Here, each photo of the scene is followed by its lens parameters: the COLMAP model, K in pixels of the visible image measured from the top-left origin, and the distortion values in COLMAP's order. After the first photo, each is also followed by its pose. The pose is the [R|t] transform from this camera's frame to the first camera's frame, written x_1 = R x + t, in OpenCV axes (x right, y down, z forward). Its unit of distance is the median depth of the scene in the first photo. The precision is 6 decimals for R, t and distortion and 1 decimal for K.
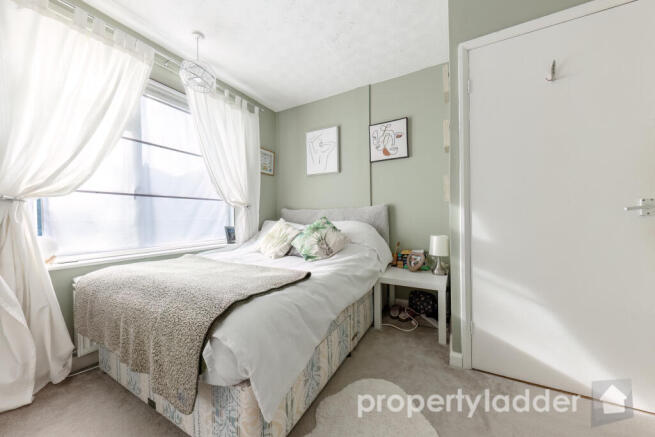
lens RADIAL K [[227.8, 0, 327.4], [0, 227.8, 216.5], [0, 0, 1]] dist [0.006075, -0.001551]
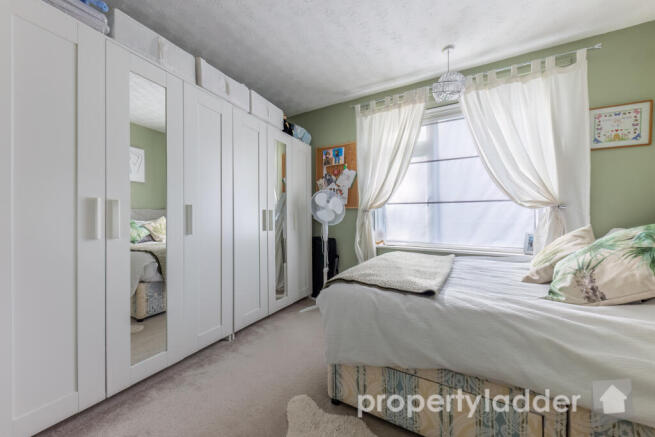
lens RADIAL K [[227.8, 0, 325.7], [0, 227.8, 220.5], [0, 0, 1]] dist [0.006075, -0.001551]
pose [[0.014853, 0.014430, -0.999786, 0.452981], [-0.003569, 0.999890, 0.014378, -0.009277], [0.999883, 0.003354, 0.014903, 0.378603]]
